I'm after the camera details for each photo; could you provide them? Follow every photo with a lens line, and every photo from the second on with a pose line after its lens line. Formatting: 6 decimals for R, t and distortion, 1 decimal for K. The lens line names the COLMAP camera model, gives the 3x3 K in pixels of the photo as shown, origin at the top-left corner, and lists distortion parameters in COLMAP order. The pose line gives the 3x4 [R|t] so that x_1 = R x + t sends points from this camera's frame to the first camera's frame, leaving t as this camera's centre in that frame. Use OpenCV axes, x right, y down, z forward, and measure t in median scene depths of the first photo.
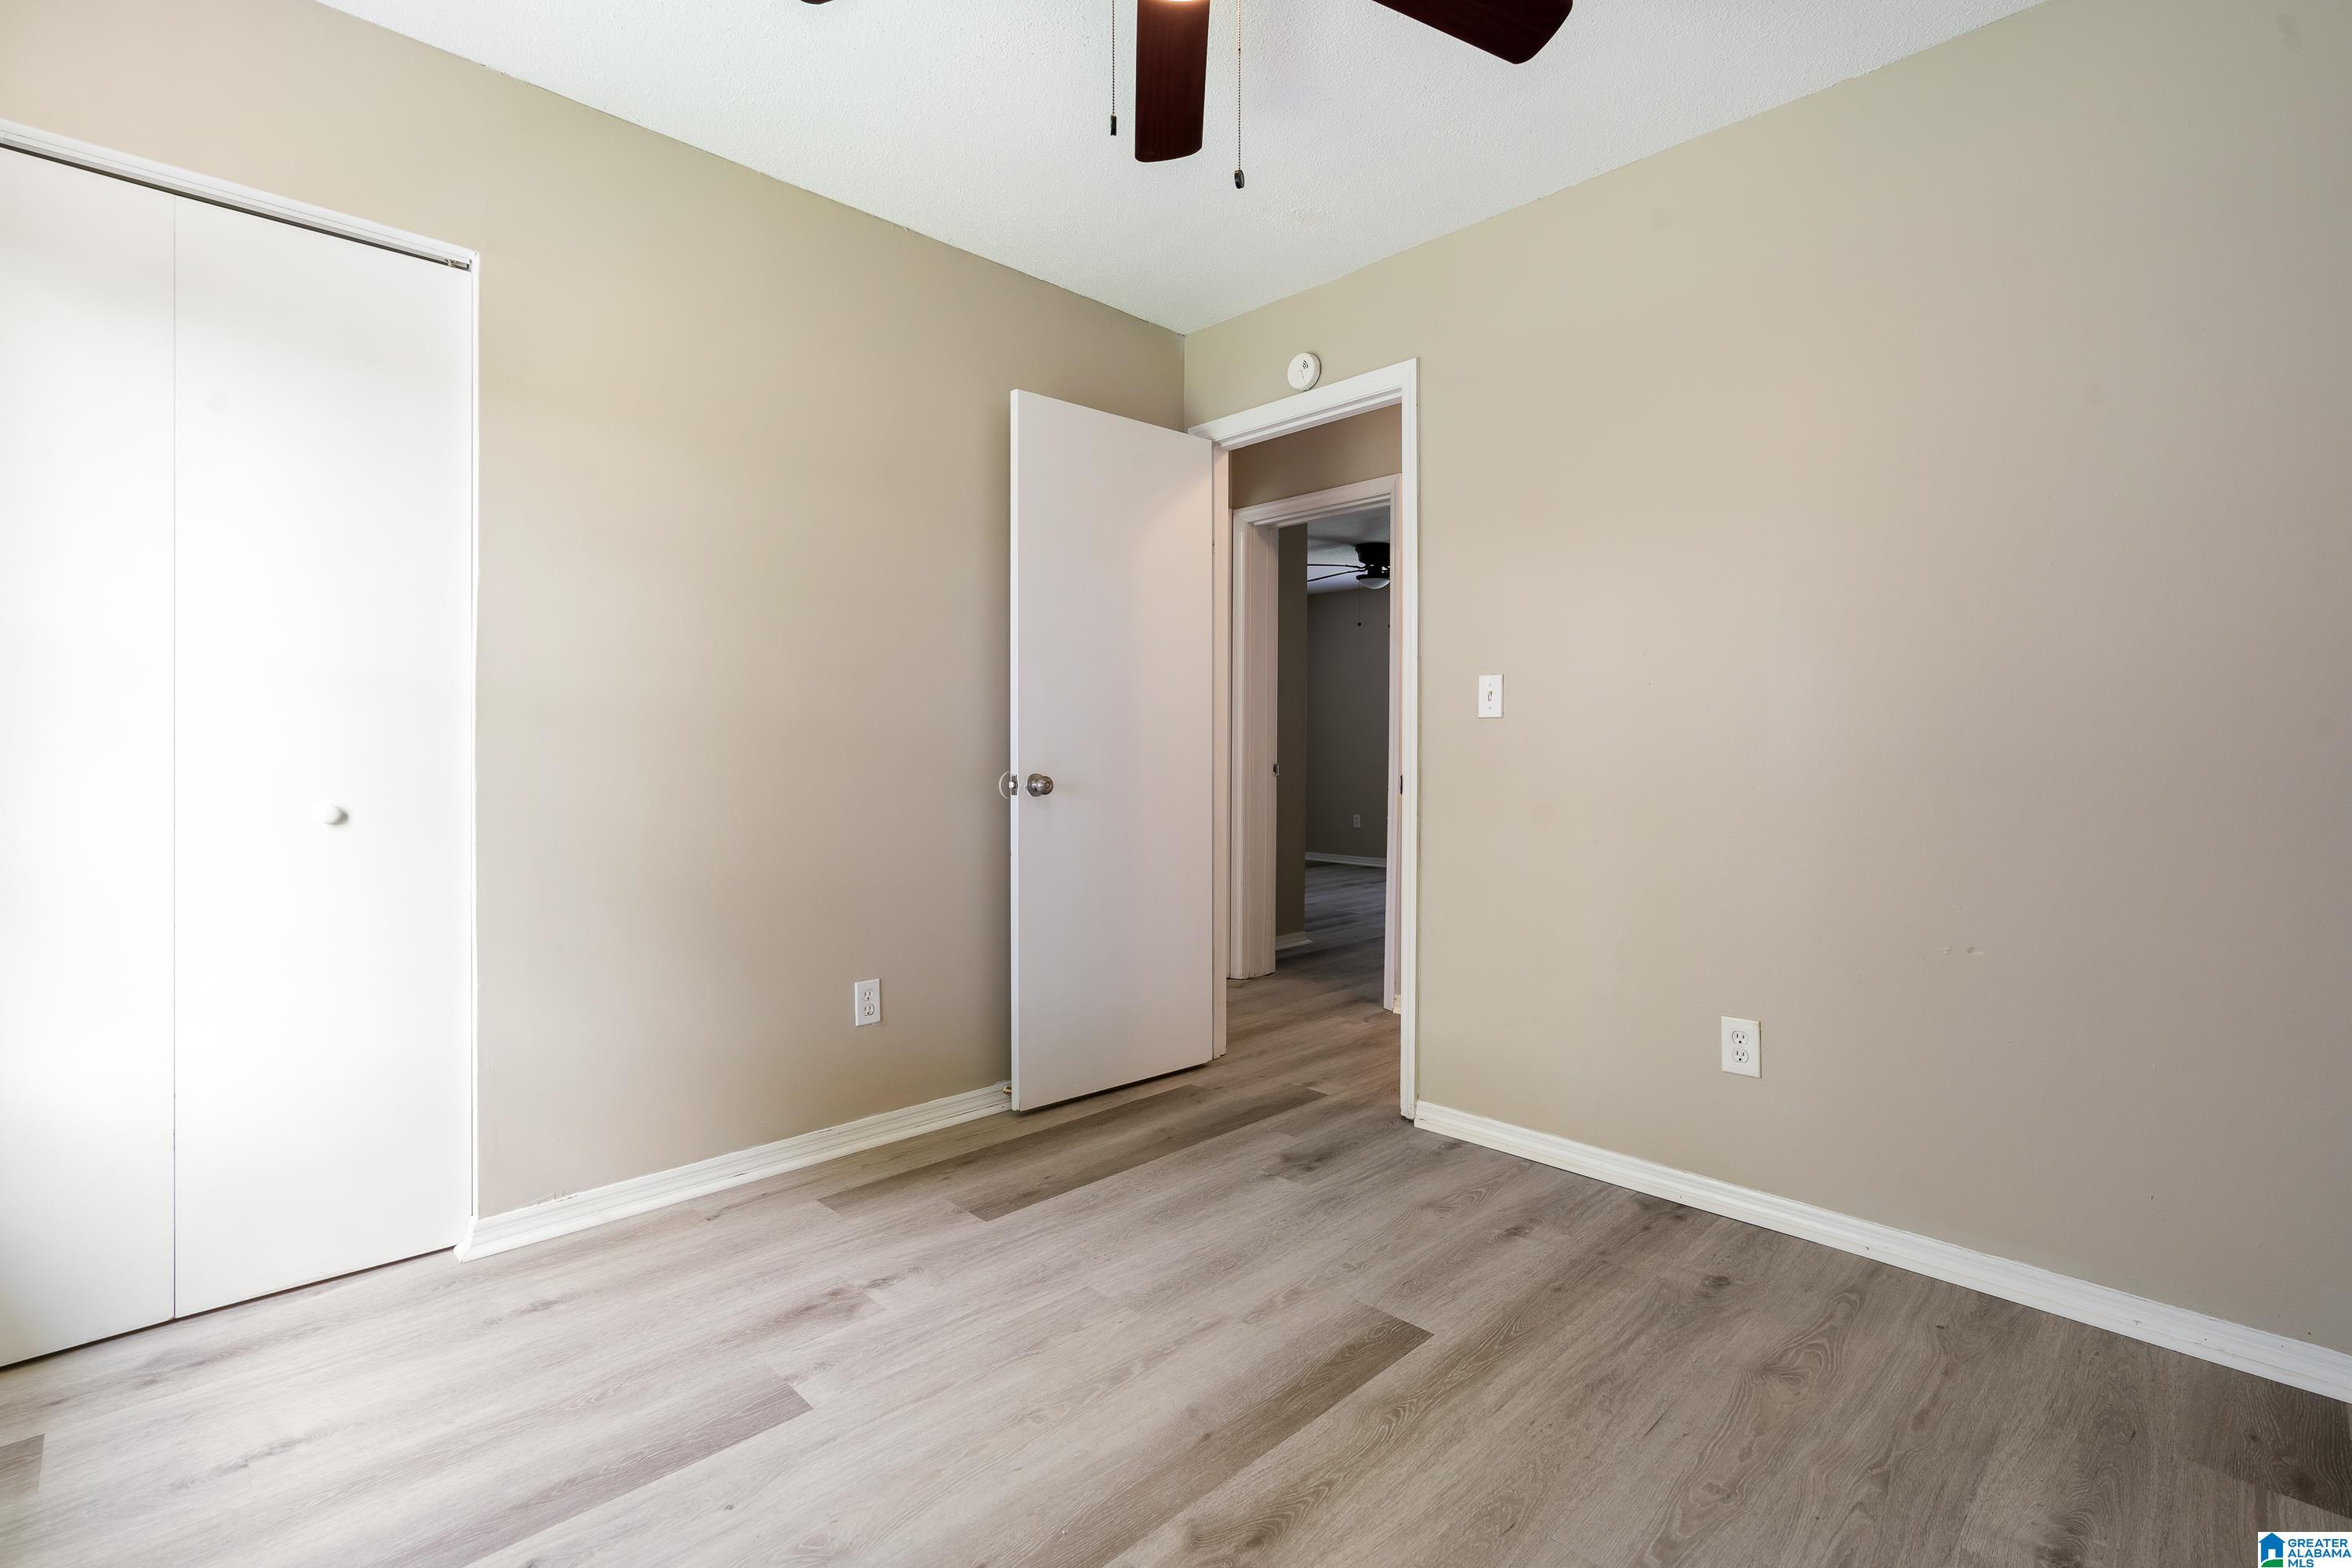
lens RADIAL K [[1070.6, 0, 1169.7], [0, 1070.6, 771.6], [0, 0, 1]] dist [-0.003842, 0.000395]
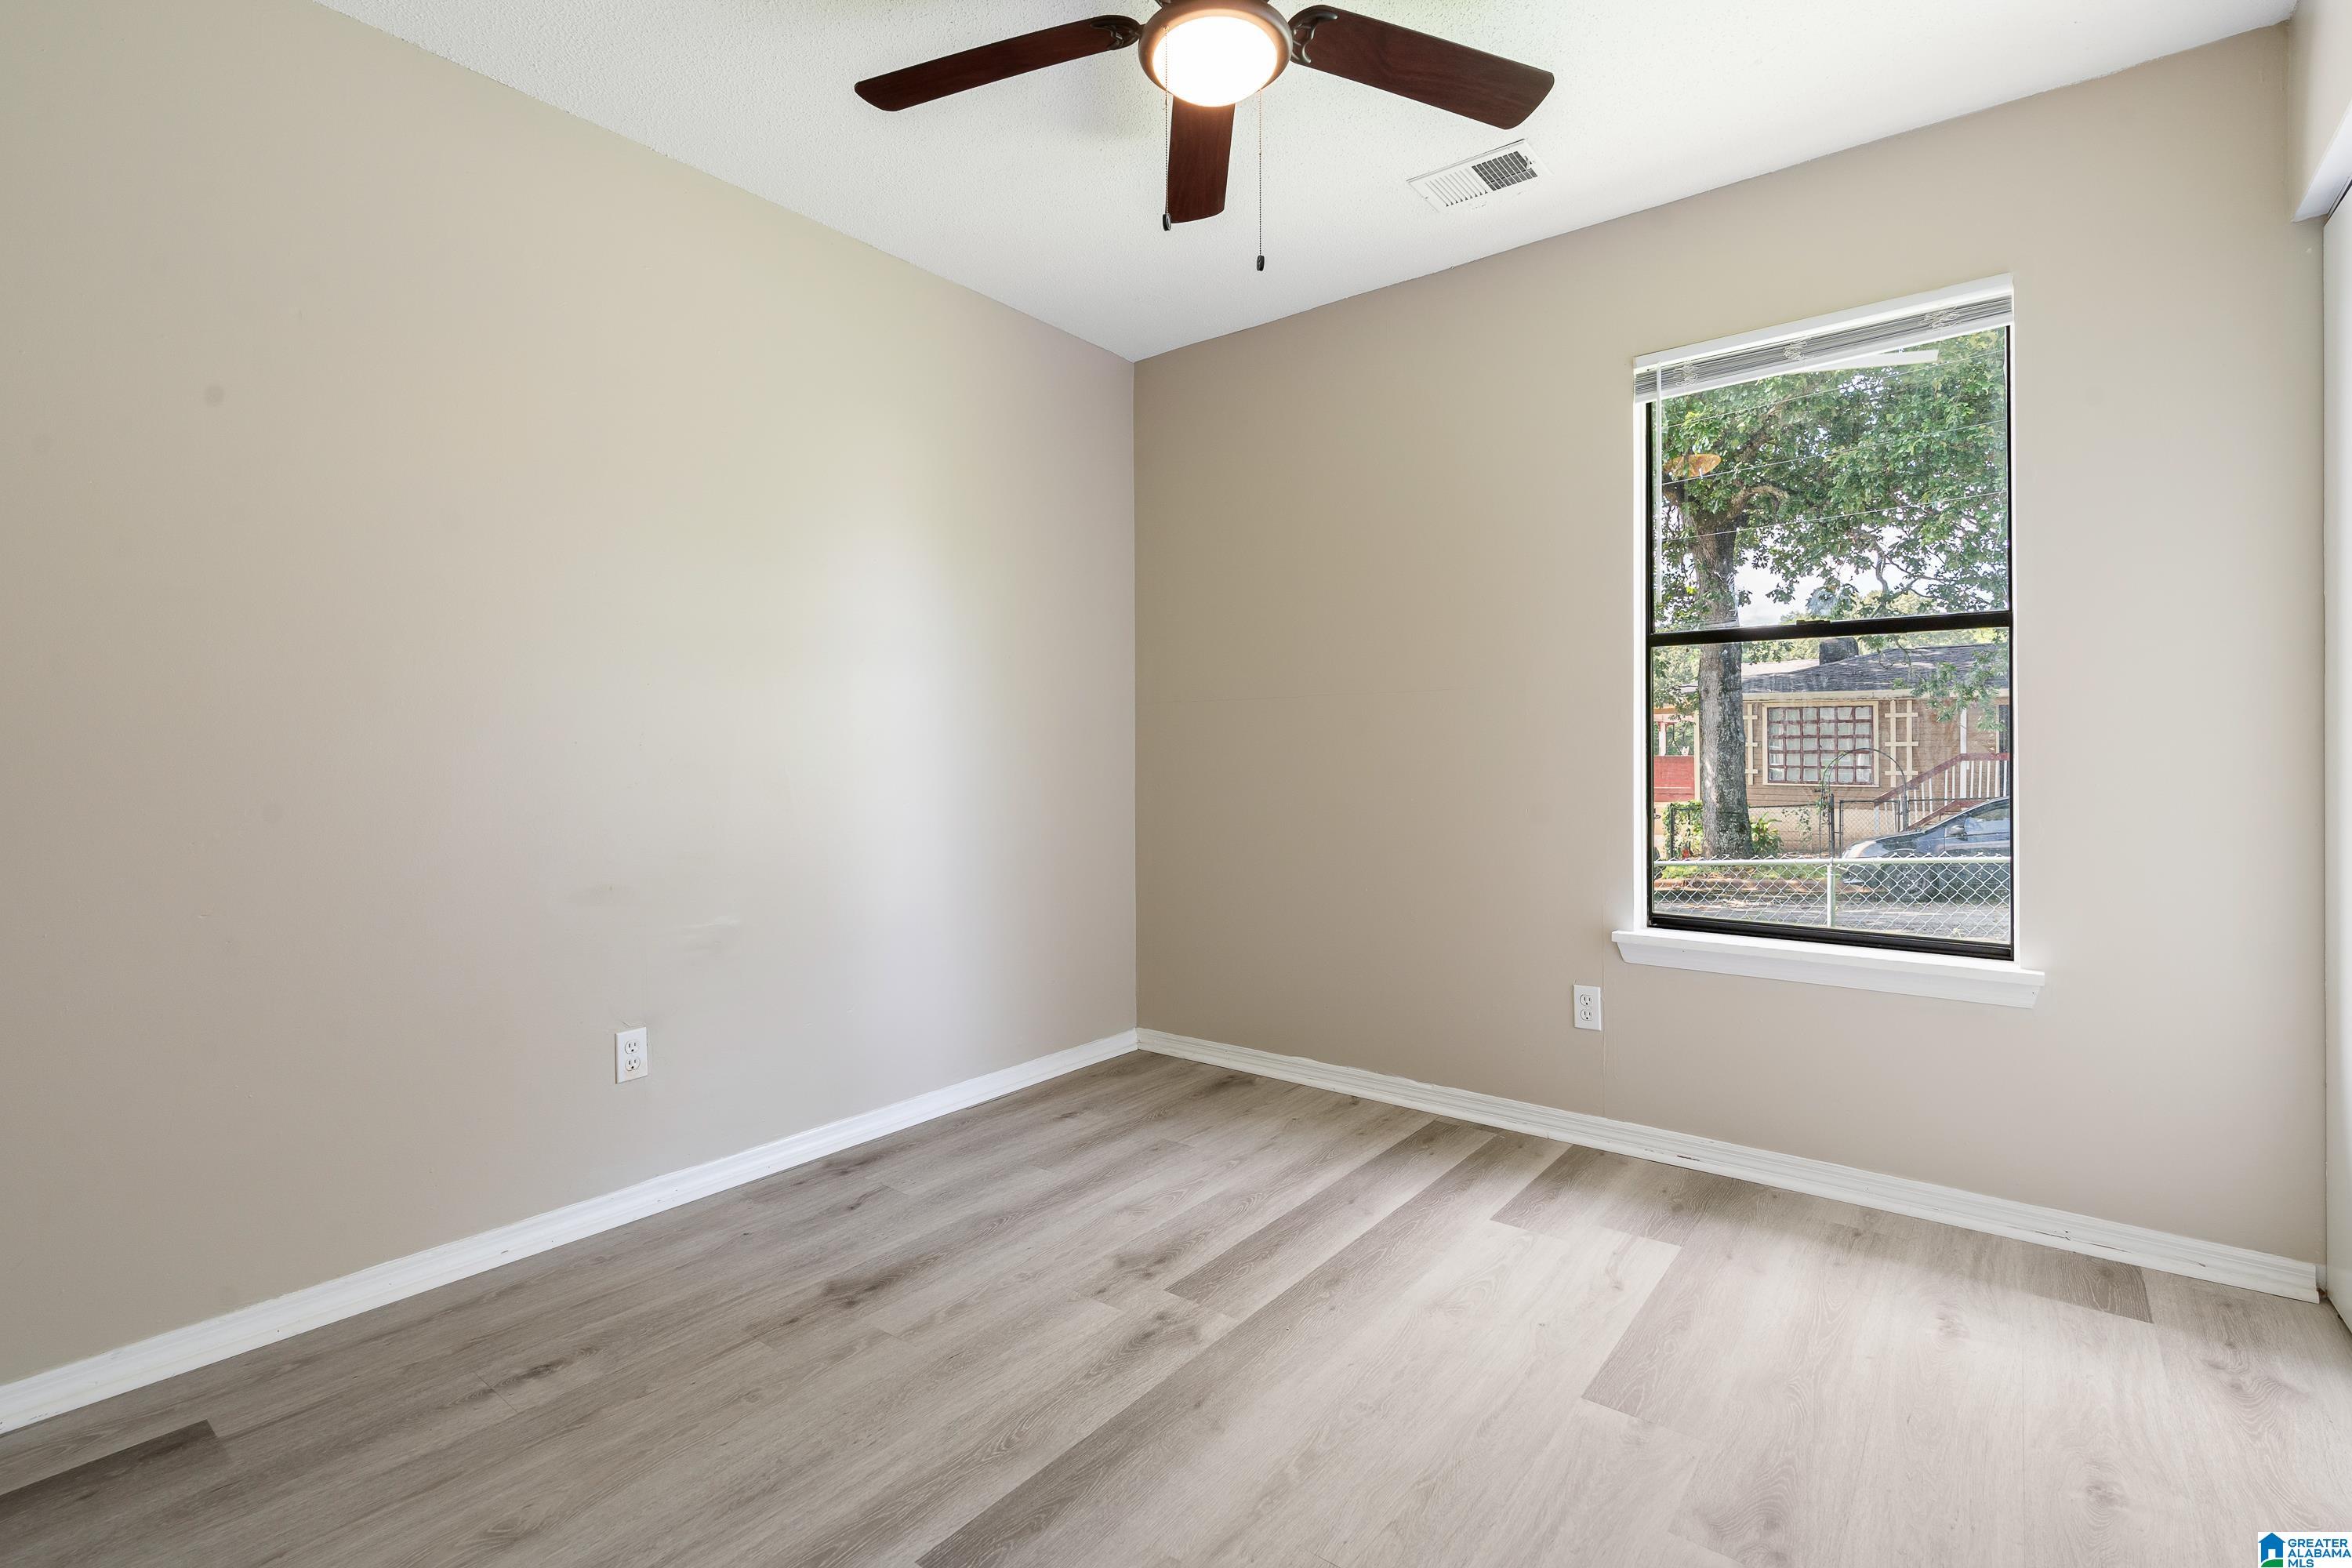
lens RADIAL K [[1070.6, 0, 1175.4], [0, 1070.6, 769.4], [0, 0, 1]] dist [-0.003842, 0.000395]
pose [[-0.990936, 0.002491, -0.134314, 0.193083], [-0.001850, 0.999480, 0.032189, -0.040319], [0.134324, 0.032146, -0.990416, 1.979081]]
